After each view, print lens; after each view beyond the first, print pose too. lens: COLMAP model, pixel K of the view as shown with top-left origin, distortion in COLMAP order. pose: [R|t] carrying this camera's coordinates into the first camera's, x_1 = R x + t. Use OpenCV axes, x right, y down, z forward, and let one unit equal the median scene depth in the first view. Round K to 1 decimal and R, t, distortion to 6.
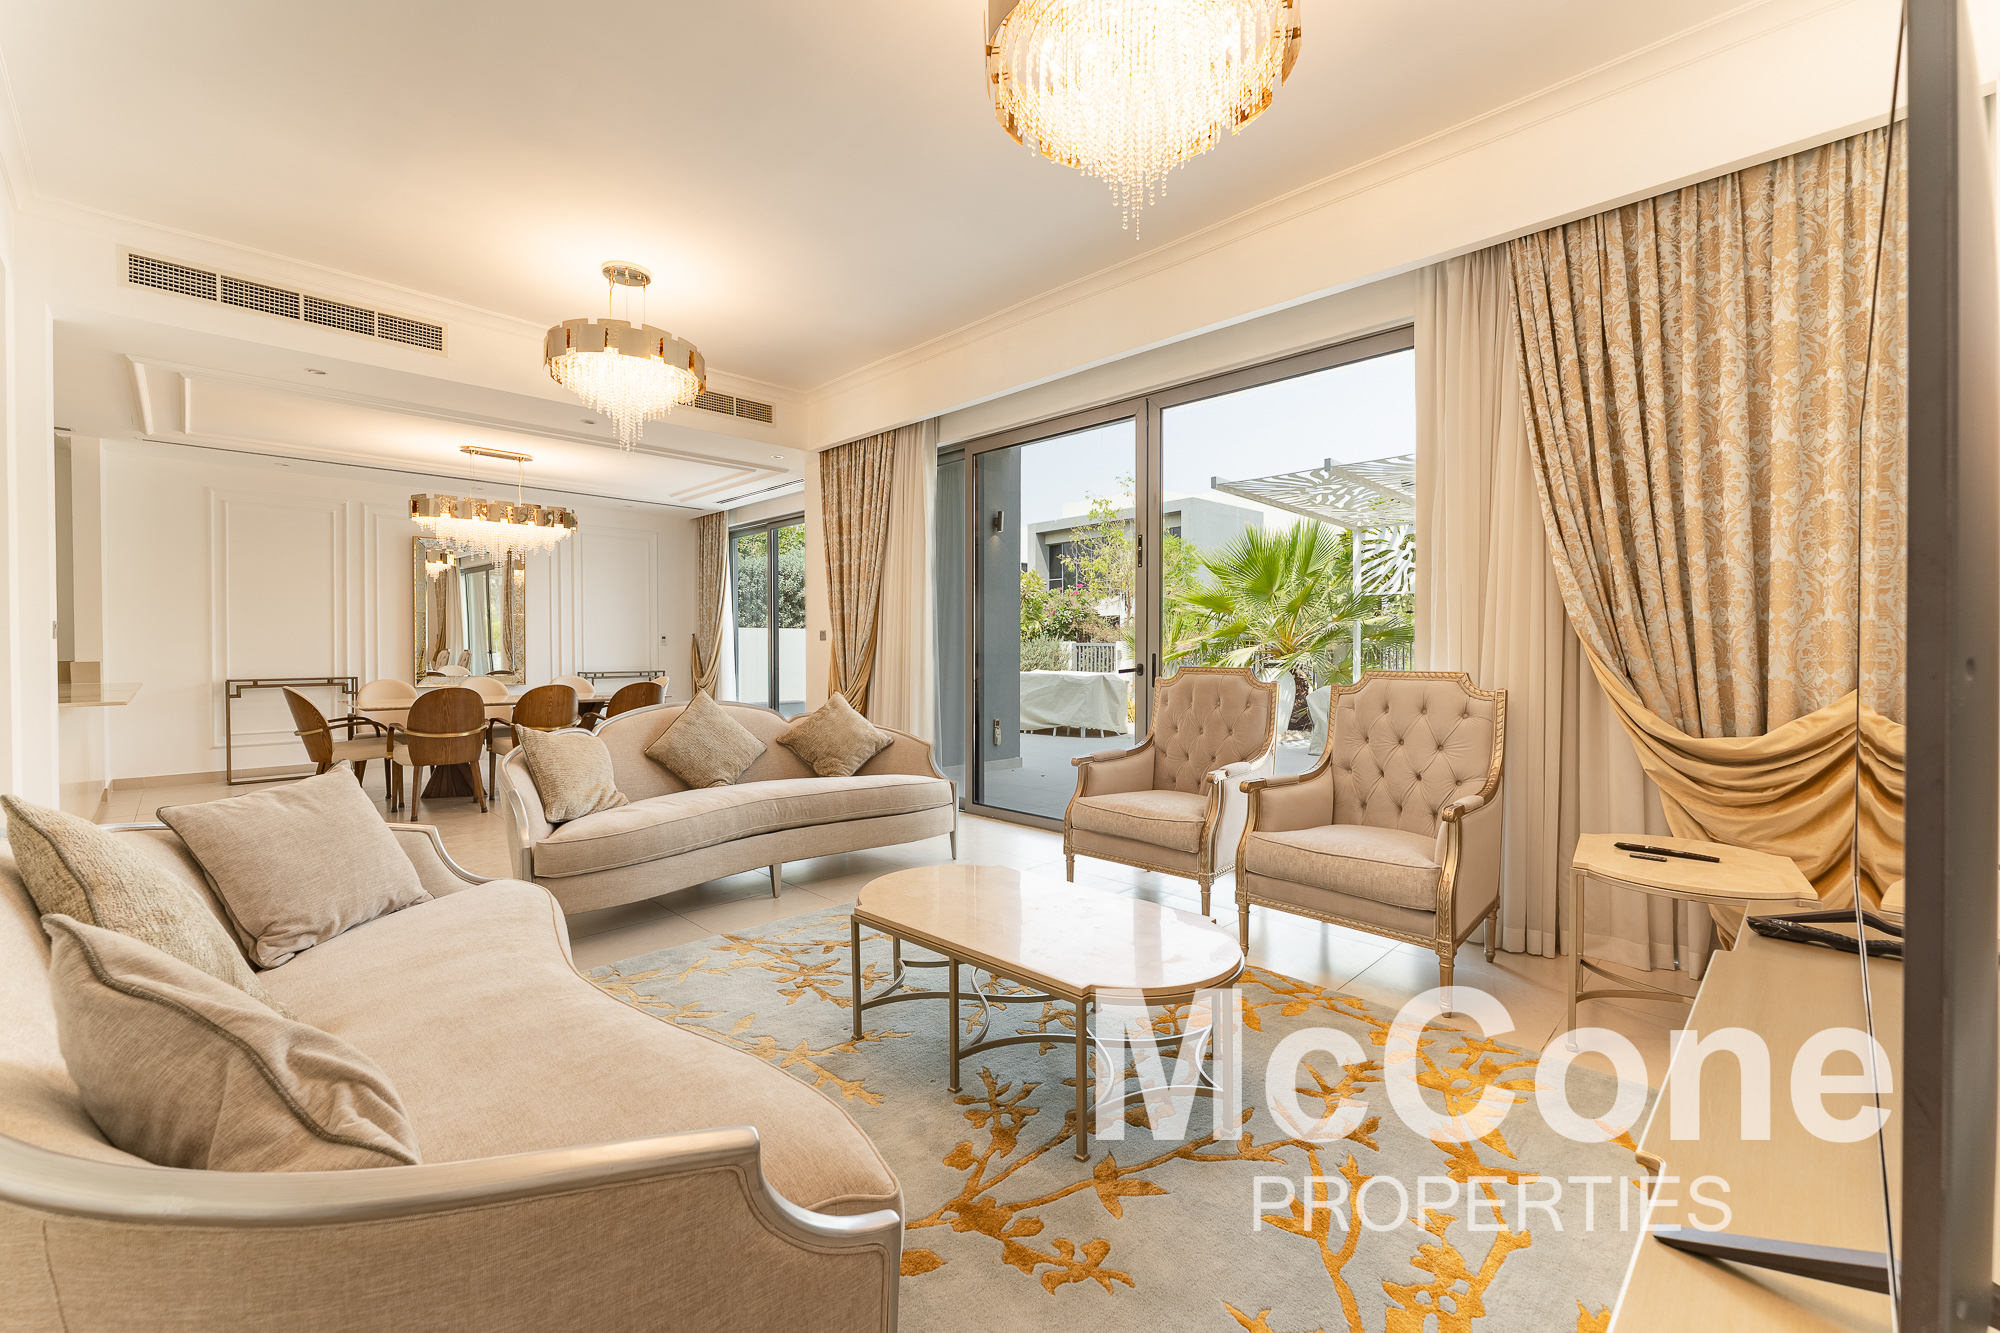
lens RADIAL K [[814.2, 0, 985.7], [0, 814.2, 663.2], [0, 0, 1]] dist [-0.003427, -0.000059]
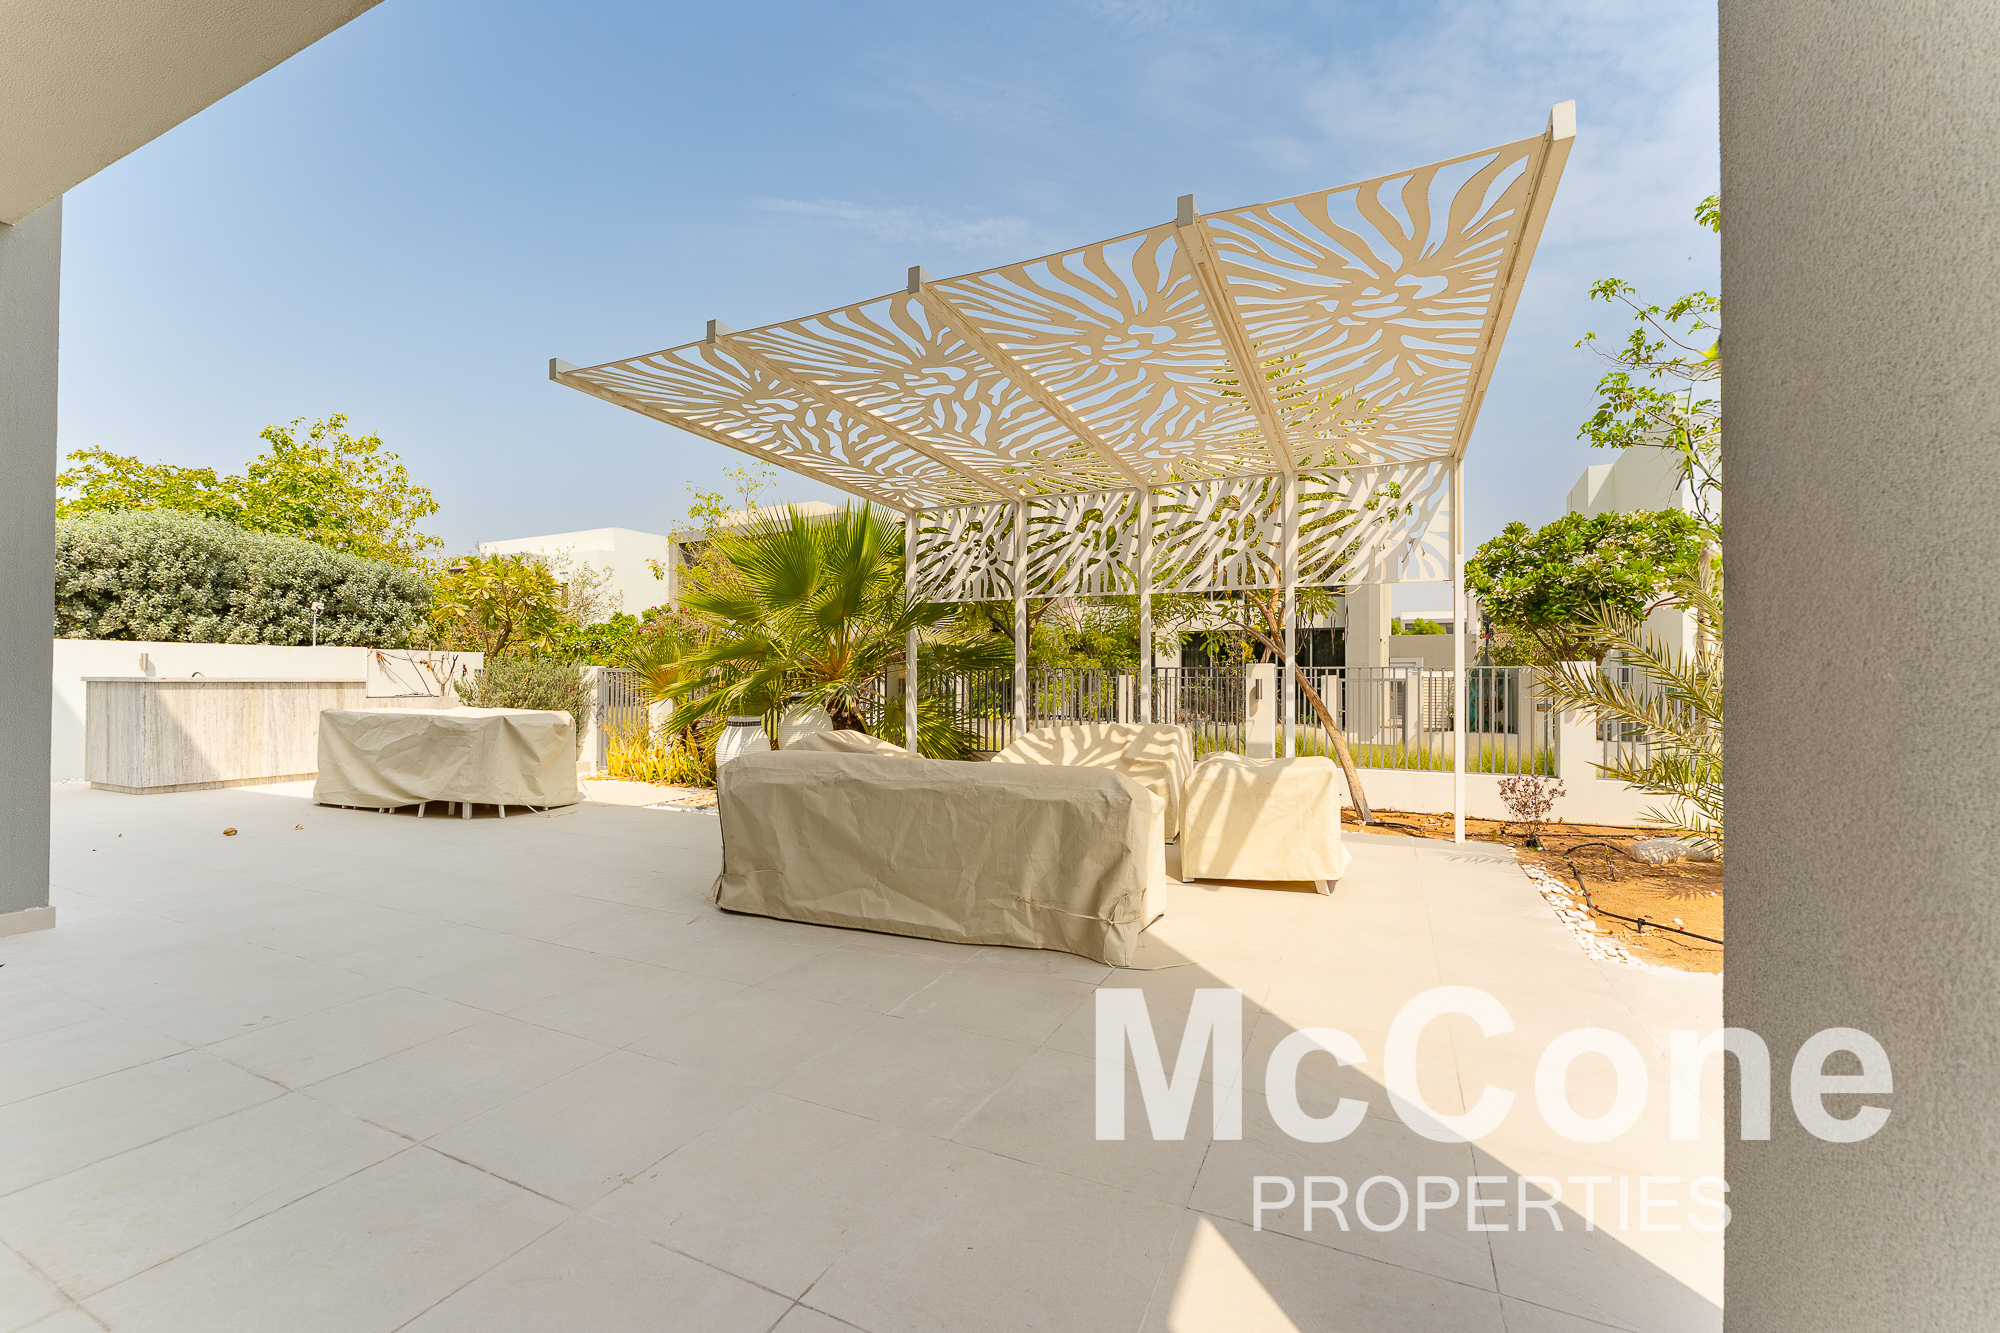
lens RADIAL K [[814.2, 0, 1000.2], [0, 814.2, 669.6], [0, 0, 1]] dist [-0.003427, -0.000059]
pose [[0.936837, 0.003751, 0.349745, 0.685756], [0.006591, 0.999576, -0.028377, -0.000084], [-0.349703, 0.028890, 0.936415, 0.702385]]
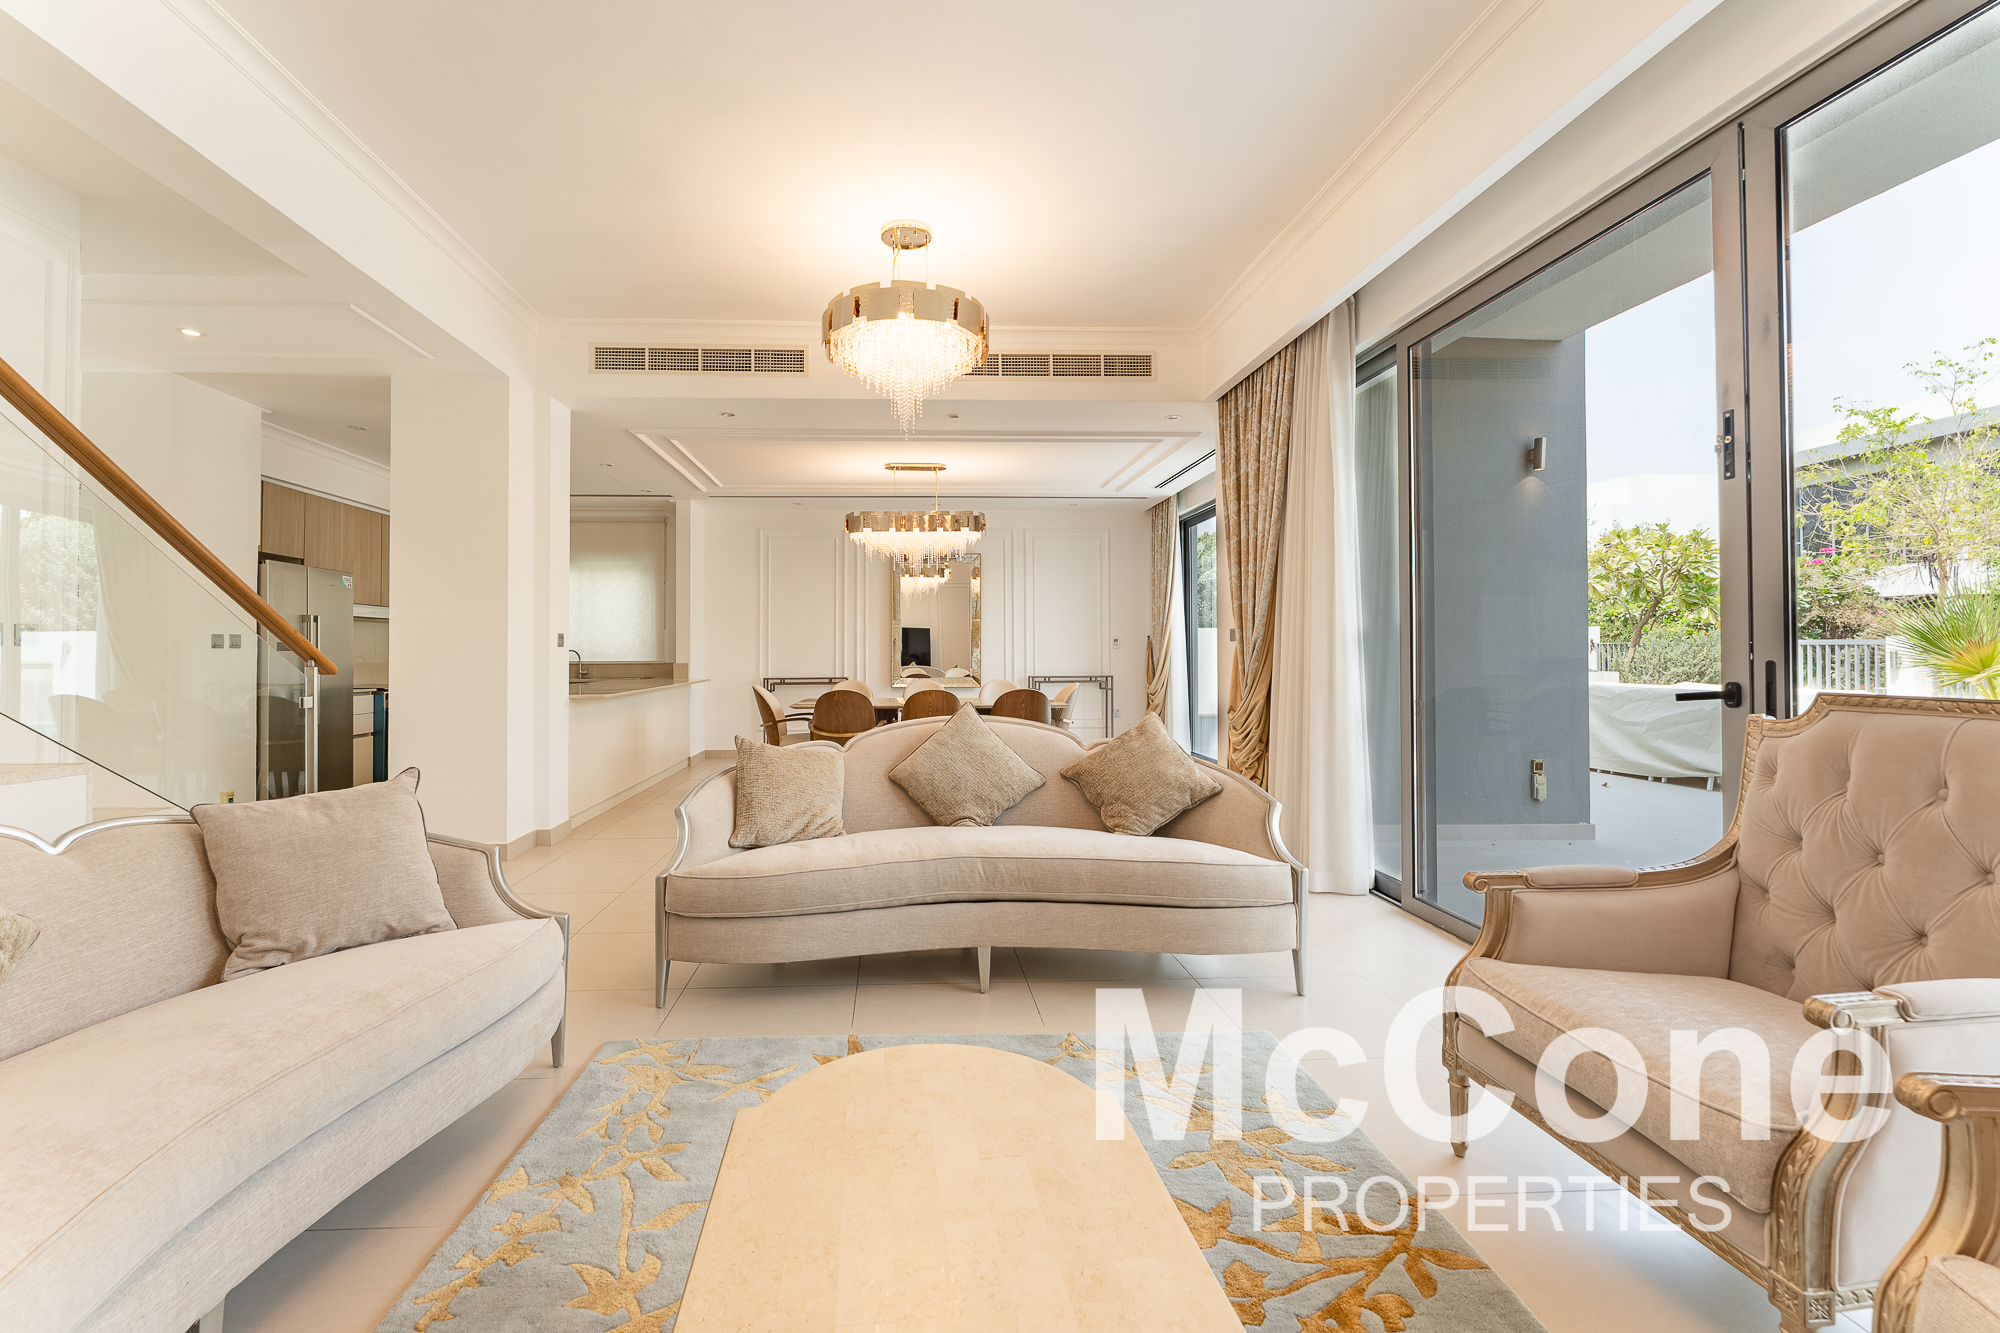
lens RADIAL K [[814.2, 0, 931.1], [0, 814.2, 644.7], [0, 0, 1]] dist [-0.003427, -0.000059]
pose [[0.734618, -0.009235, -0.678419, 0.171994], [-0.008409, 0.999707, -0.022714, -0.007053], [0.678429, 0.022391, 0.734324, 0.349227]]
